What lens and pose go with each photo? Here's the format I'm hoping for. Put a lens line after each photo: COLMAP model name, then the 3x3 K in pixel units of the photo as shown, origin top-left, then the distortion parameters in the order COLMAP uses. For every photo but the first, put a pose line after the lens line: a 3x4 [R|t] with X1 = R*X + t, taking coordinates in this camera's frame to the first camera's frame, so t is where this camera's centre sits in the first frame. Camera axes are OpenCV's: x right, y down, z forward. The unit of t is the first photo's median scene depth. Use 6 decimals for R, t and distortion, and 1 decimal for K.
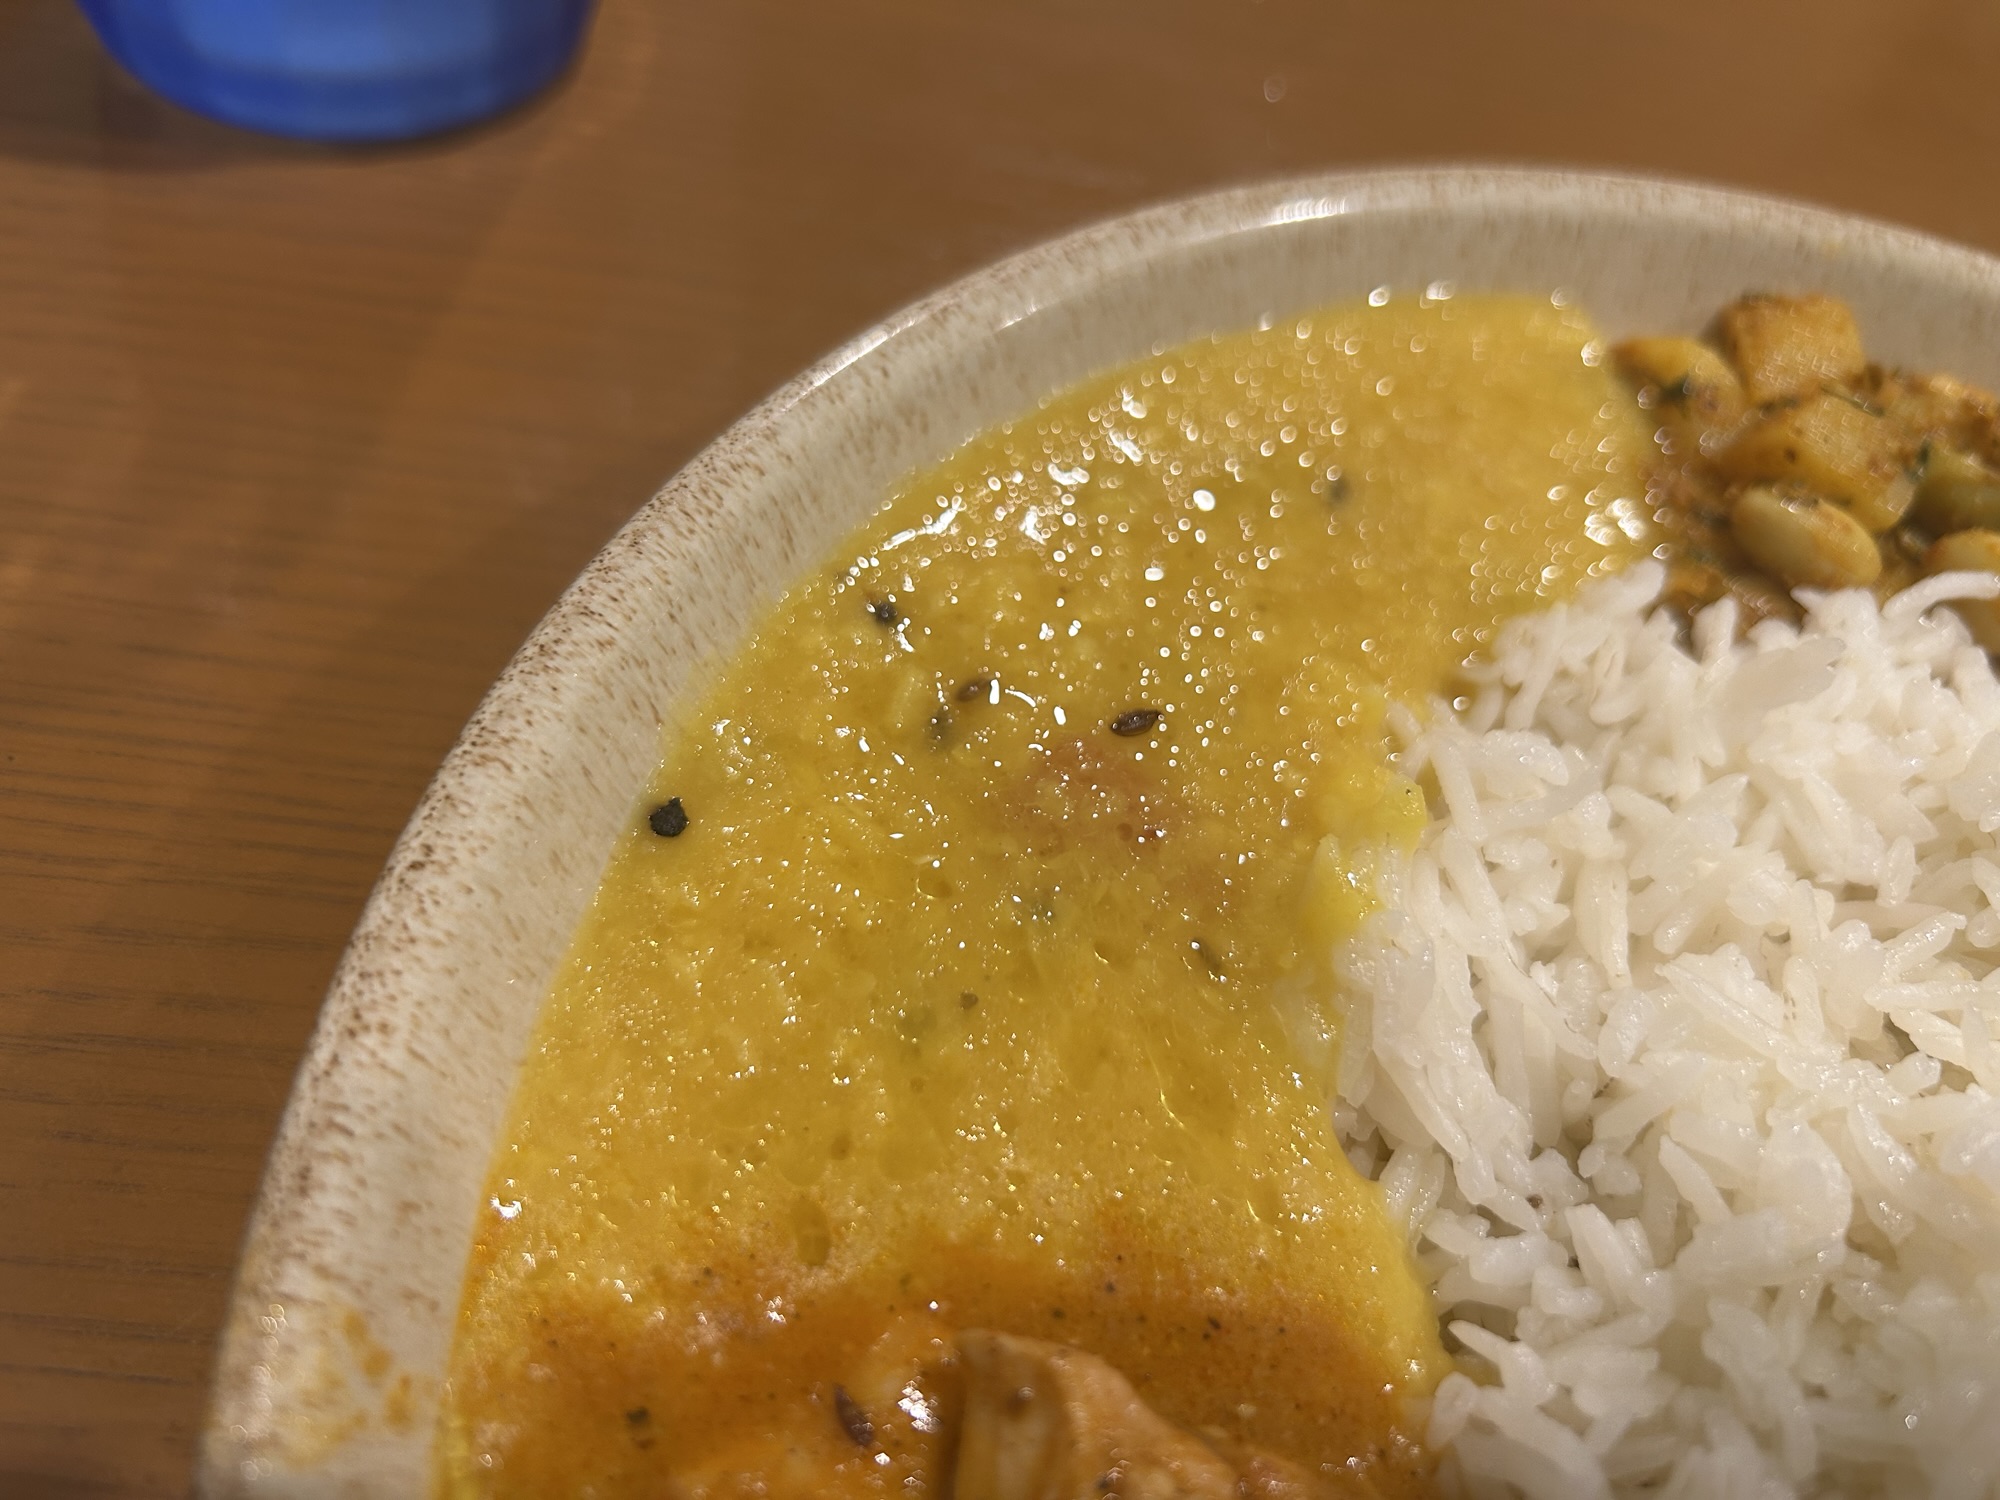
lens RADIAL K [[1584.1, 0, 1000.0], [0, 1584.1, 750.0], [0, 0, 1]] dist [0.004503, -0.058959]
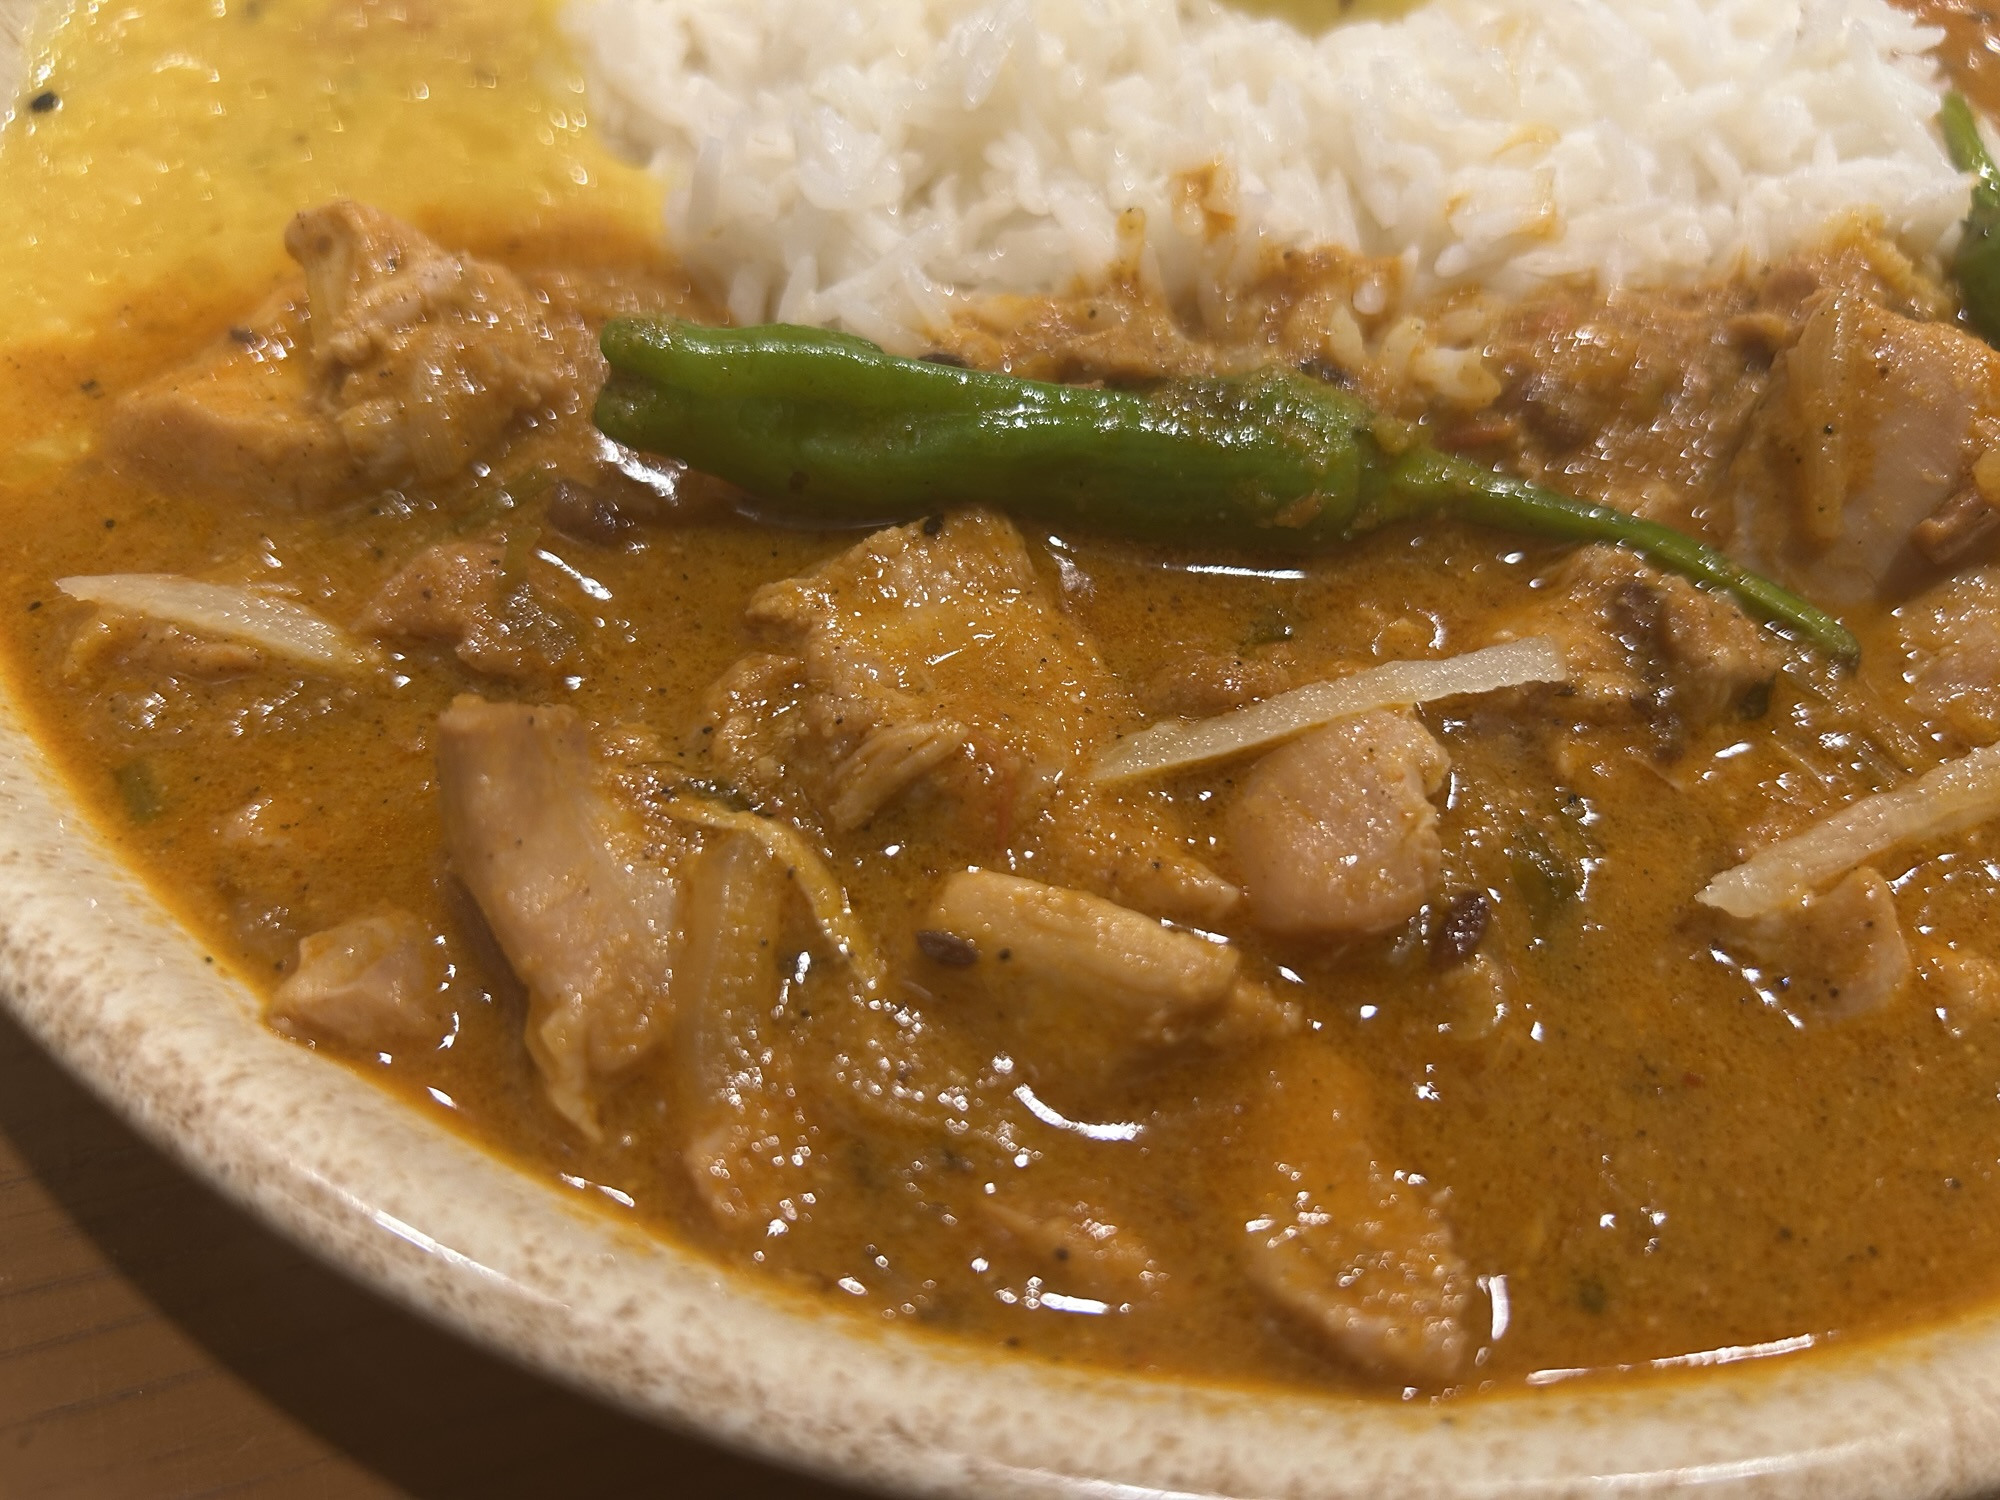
lens RADIAL K [[1584.1, 0, 1000.0], [0, 1584.1, 750.0], [0, 0, 1]] dist [0.004503, -0.058959]
pose [[0.933739, -0.348583, 0.081369, 0.237293], [0.345935, 0.937174, 0.045097, 0.774242], [-0.091977, -0.013960, 0.995663, -0.355081]]
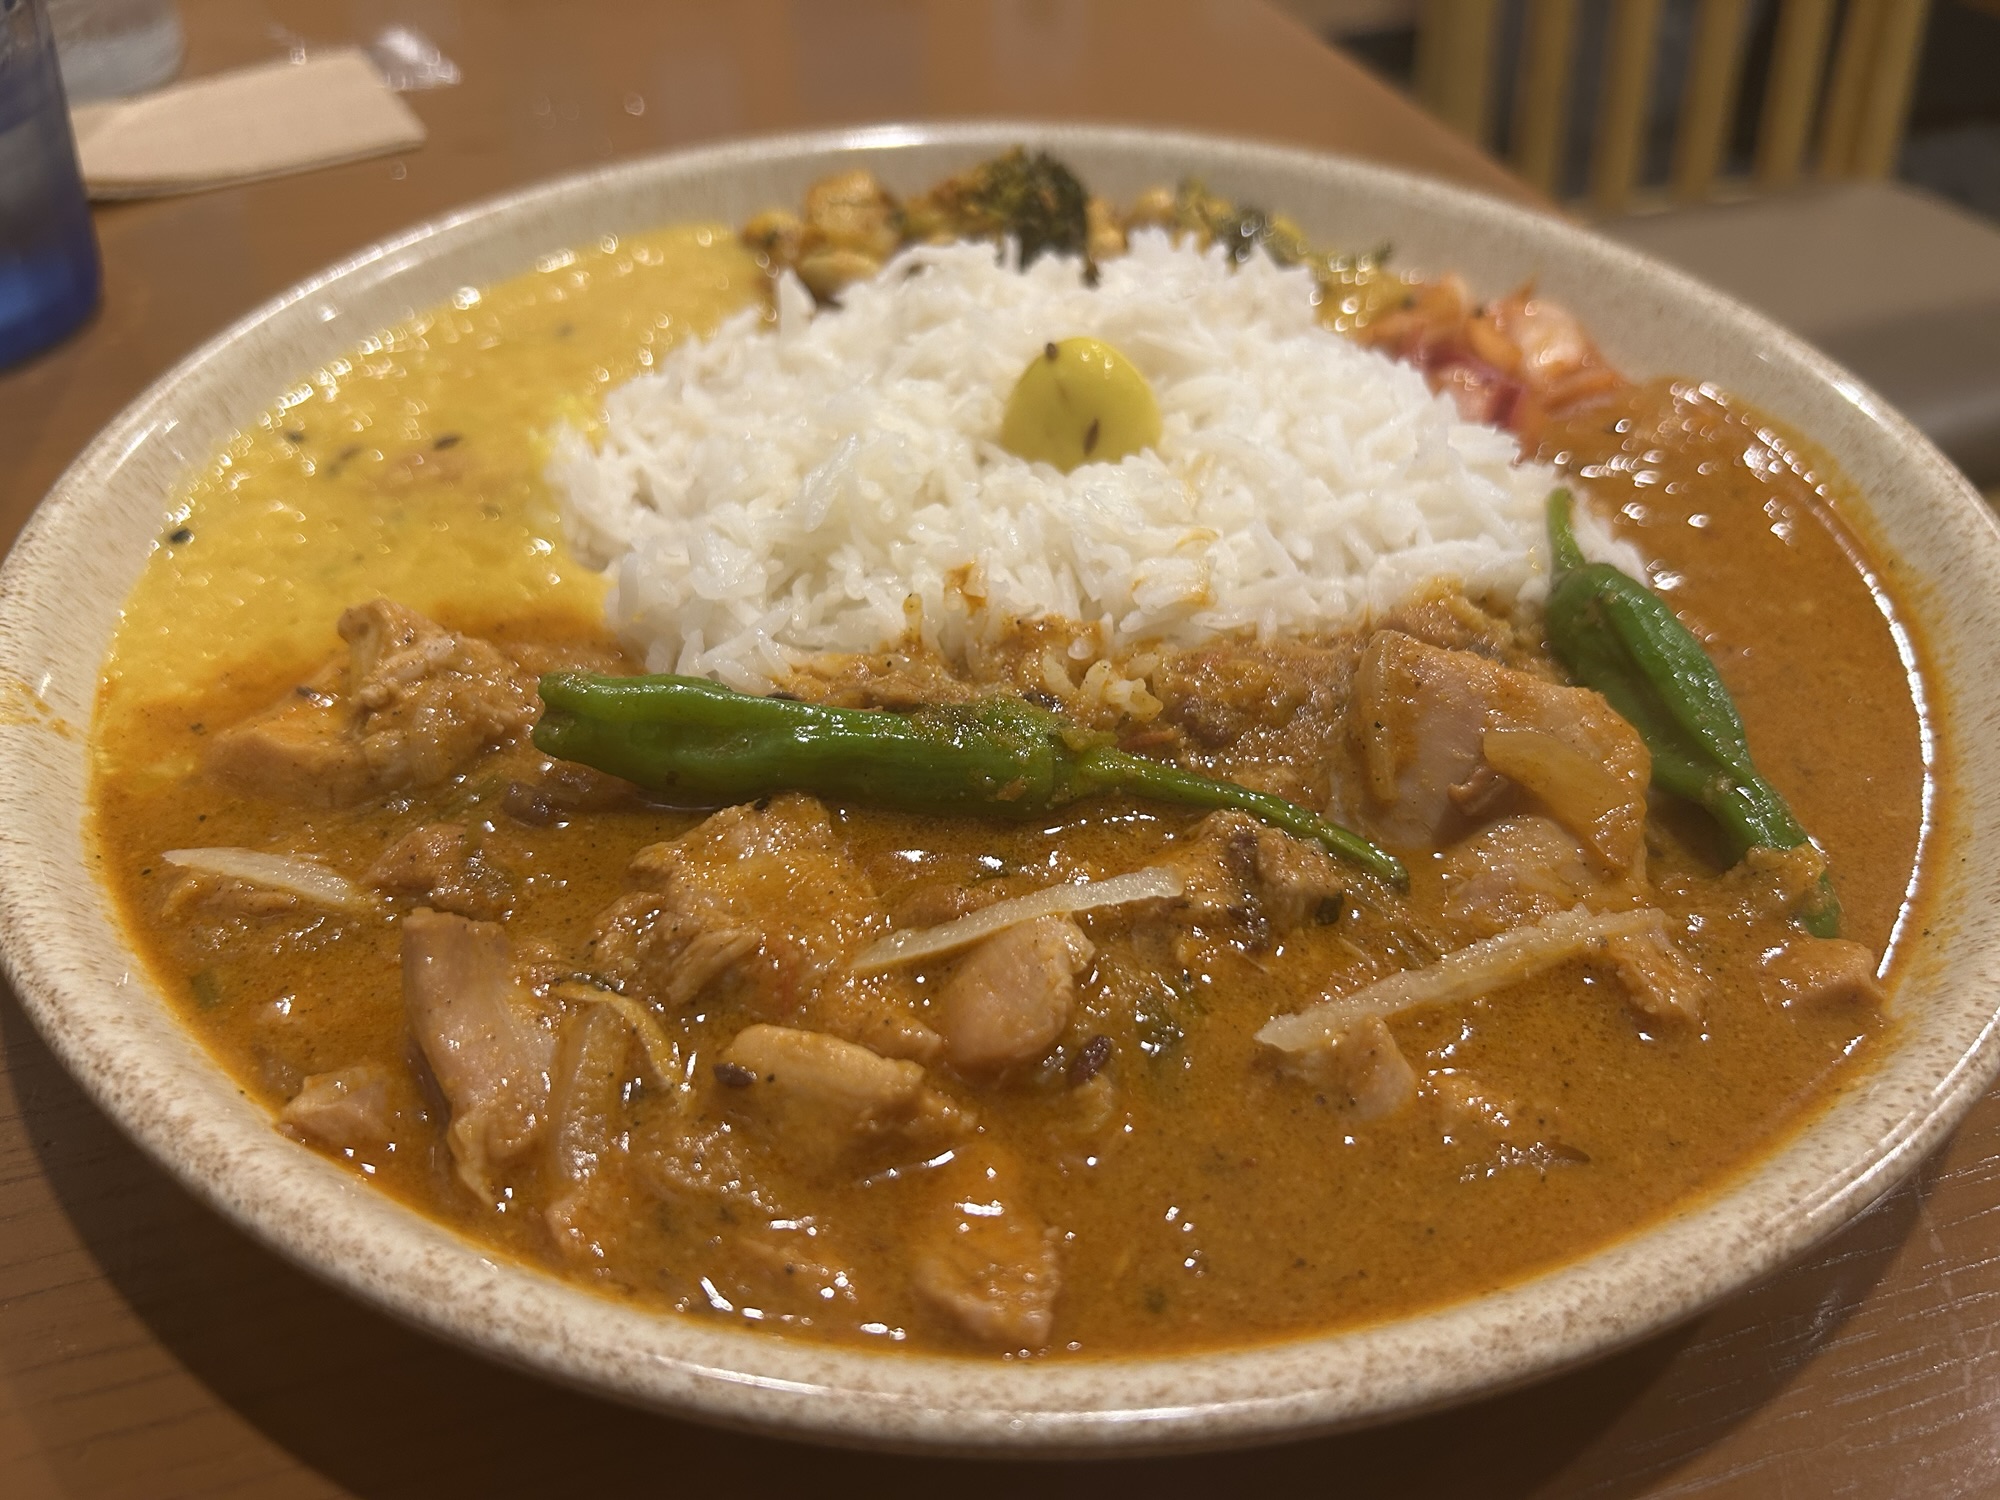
lens RADIAL K [[1584.1, 0, 1000.0], [0, 1584.1, 750.0], [0, 0, 1]] dist [0.004503, -0.058959]
pose [[0.931367, -0.342140, 0.124481, 0.371541], [0.360306, 0.915274, -0.180146, 0.968687], [-0.052299, 0.212633, 0.975732, -0.797670]]
